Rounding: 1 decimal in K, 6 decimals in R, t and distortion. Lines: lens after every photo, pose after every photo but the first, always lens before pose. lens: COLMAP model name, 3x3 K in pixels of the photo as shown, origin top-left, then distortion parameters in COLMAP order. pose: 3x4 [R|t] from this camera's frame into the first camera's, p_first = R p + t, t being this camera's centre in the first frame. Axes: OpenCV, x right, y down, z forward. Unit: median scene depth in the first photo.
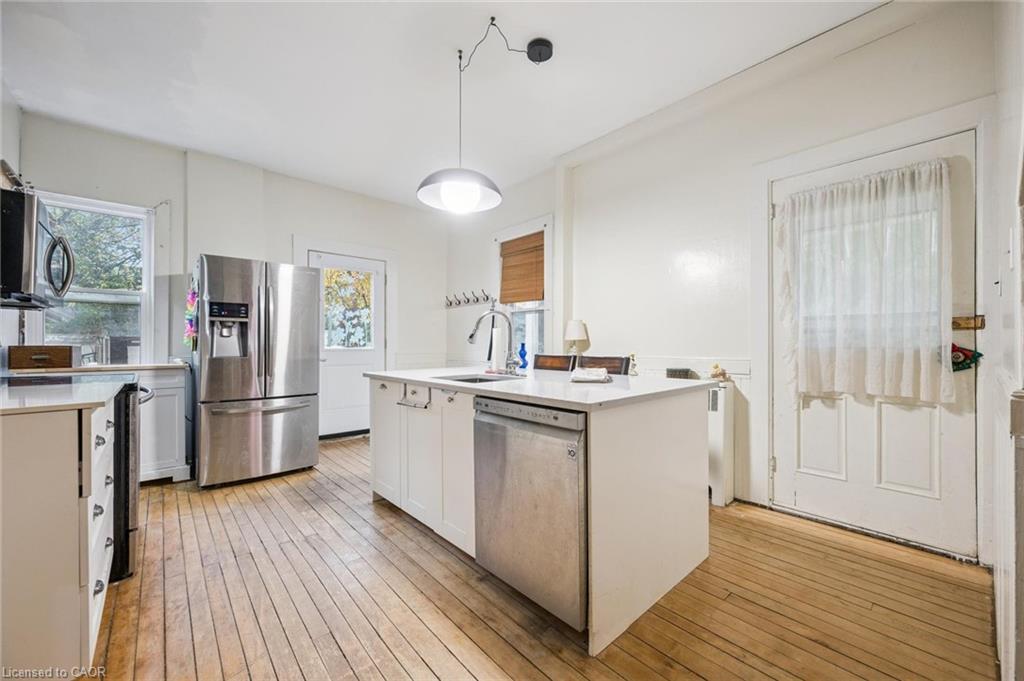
lens RADIAL K [[400.7, 0, 514.3], [0, 400.7, 344.4], [0, 0, 1]] dist [-0.000746, -0.000192]
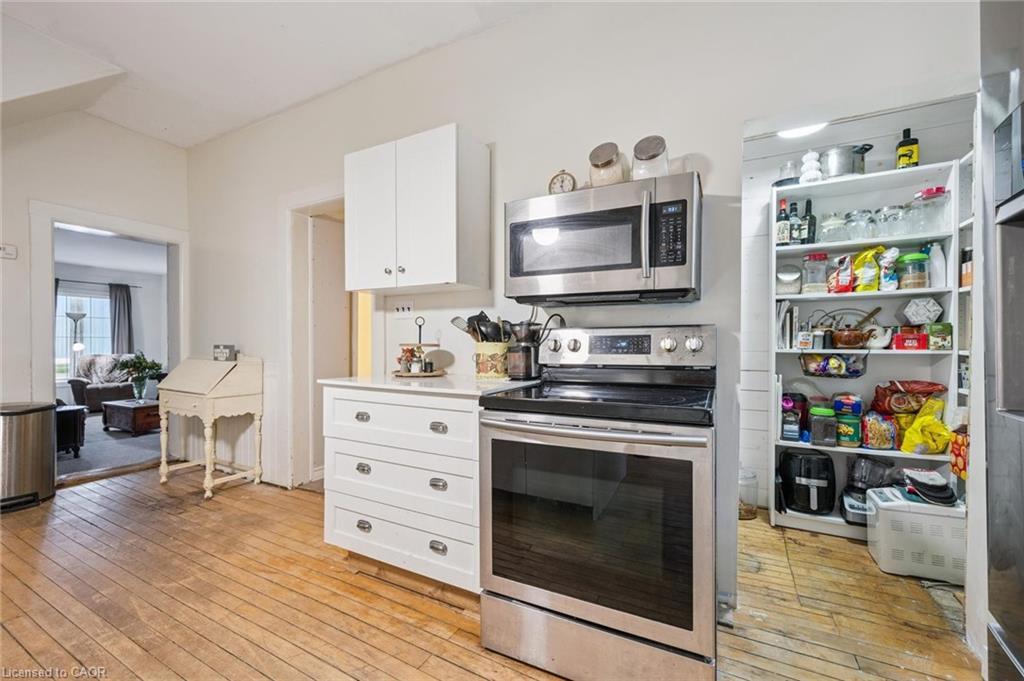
lens RADIAL K [[409.9, 0, 517.6], [0, 409.9, 346.1], [0, 0, 1]] dist [-0.000017, 0.000089]
pose [[-0.935262, -0.001742, -0.353953, -0.469050], [-0.002746, 0.999994, 0.002335, 0.000504], [0.353946, 0.003156, -0.935260, 1.115218]]
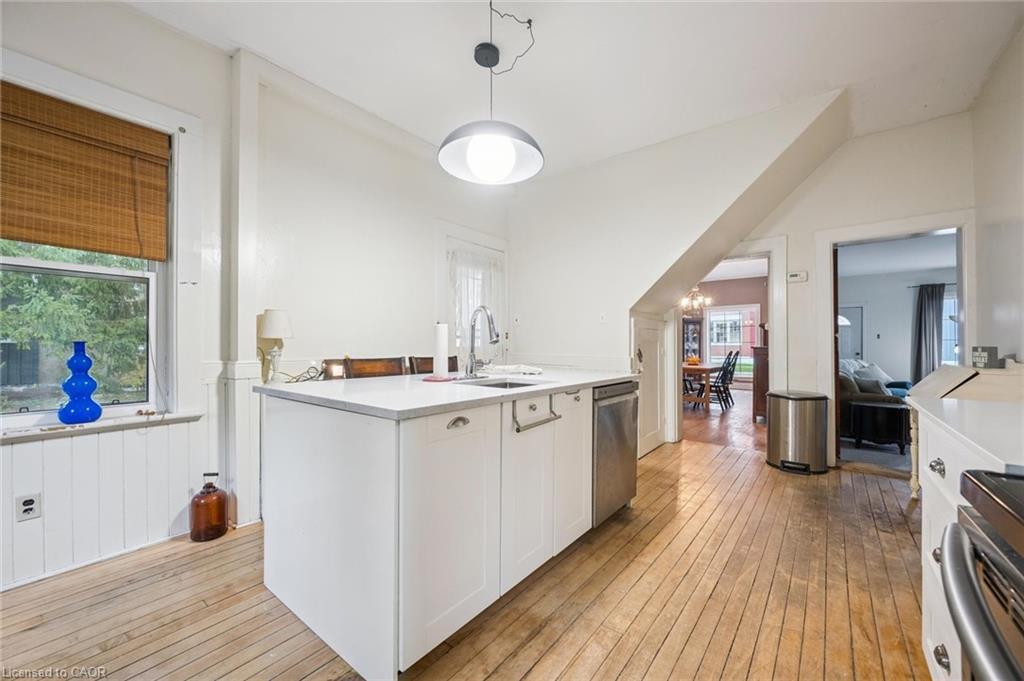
lens RADIAL K [[400.7, 0, 514.3], [0, 400.7, 344.4], [0, 0, 1]] dist [-0.000746, -0.000192]
pose [[-0.175064, 0.004622, 0.984546, -0.752489], [-0.001013, 0.999988, -0.004874, 0.002679], [-0.984556, -0.001850, -0.175058, 0.885182]]
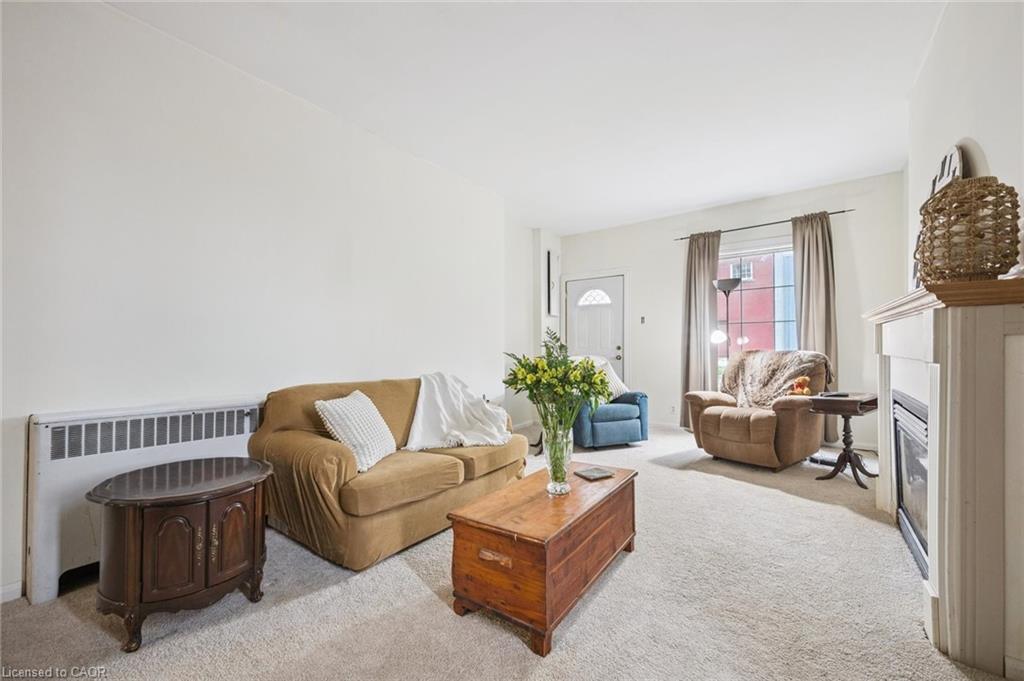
lens RADIAL K [[407.3, 0, 514.6], [0, 407.3, 350.2], [0, 0, 1]] dist [0.000957, 0.000089]
pose [[-0.217216, -0.001881, 0.976122, -0.074423], [0.009032, 0.999951, 0.003937, 0.053153], [-0.976082, 0.009672, -0.217188, -1.192136]]
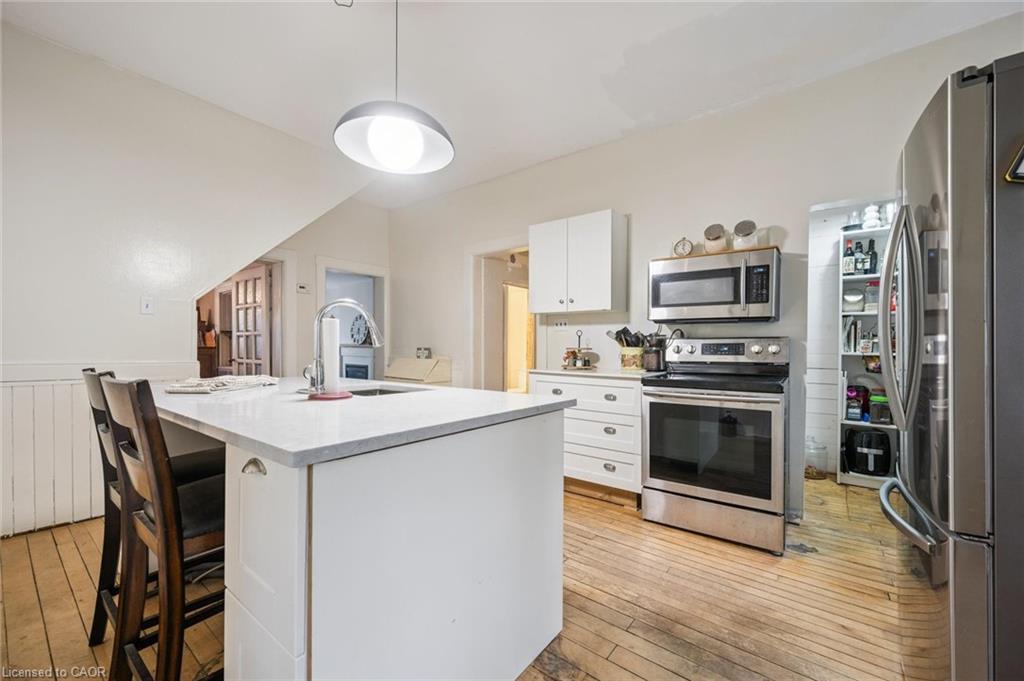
lens RADIAL K [[407.3, 0, 514.6], [0, 407.3, 350.2], [0, 0, 1]] dist [0.000957, 0.000089]
pose [[-0.981778, -0.003374, -0.190003, -0.167481], [-0.005153, 0.999947, 0.008871, -0.003951], [0.189963, 0.009688, -0.981743, 1.442416]]
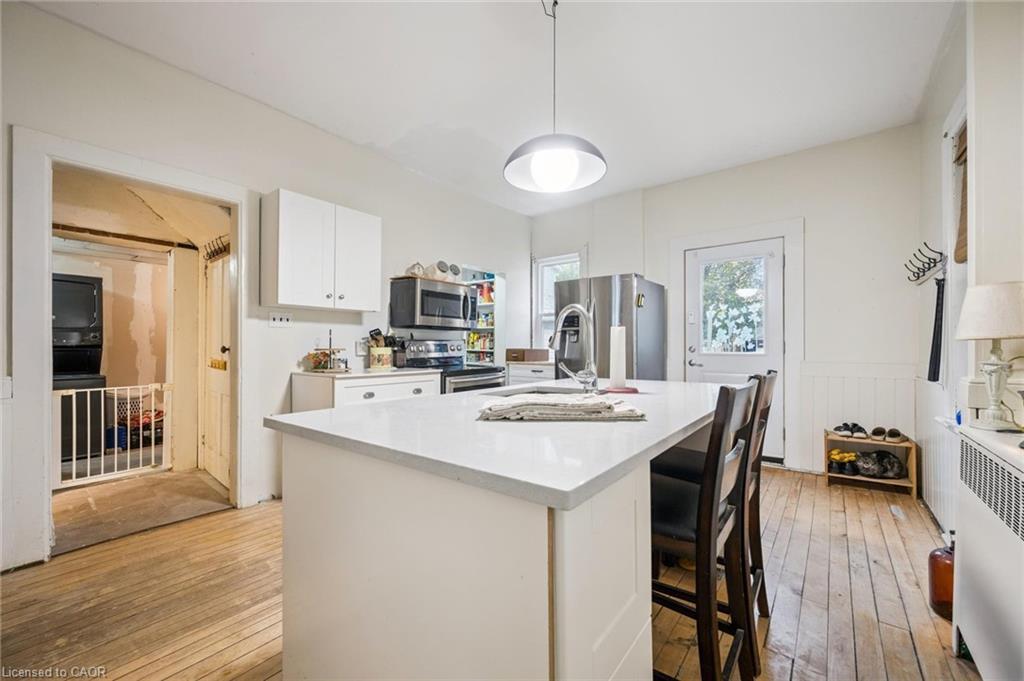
lens RADIAL K [[400.7, 0, 514.3], [0, 400.7, 344.4], [0, 0, 1]] dist [-0.000746, -0.000192]
pose [[0.174805, -0.005325, -0.984589, 0.533545], [0.000789, 0.999986, -0.005268, -0.006157], [0.984603, 0.000144, 0.174807, 0.624851]]
